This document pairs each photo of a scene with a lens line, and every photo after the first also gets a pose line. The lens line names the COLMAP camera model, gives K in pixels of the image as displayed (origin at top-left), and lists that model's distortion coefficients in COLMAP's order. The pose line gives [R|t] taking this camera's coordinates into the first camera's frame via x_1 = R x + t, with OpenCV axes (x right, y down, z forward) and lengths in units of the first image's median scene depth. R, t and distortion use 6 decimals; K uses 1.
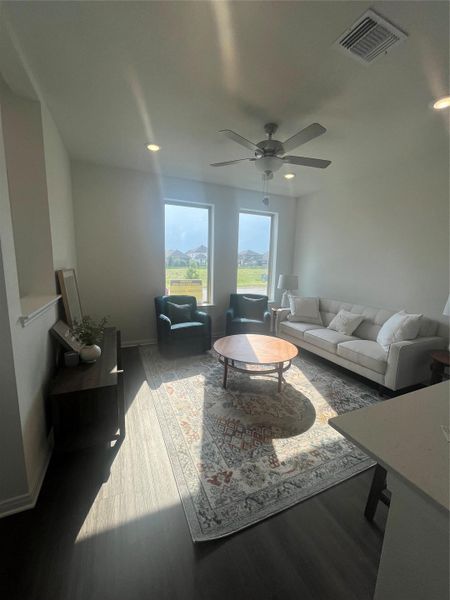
lens RADIAL K [[242.2, 0, 226.1], [0, 242.2, 300.8], [0, 0, 1]] dist [-0.003547, -0.000006]
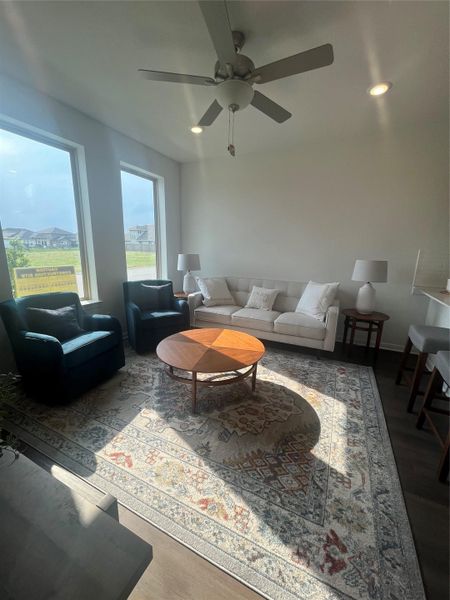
lens RADIAL K [[242.2, 0, 224.8], [0, 242.2, 300.2], [0, 0, 1]] dist [-0.003547, -0.000006]
pose [[0.771265, -0.148481, 0.618953, -0.327637], [0.102033, 0.988677, 0.110032, -0.040534], [-0.628283, -0.021711, 0.777682, 0.390351]]
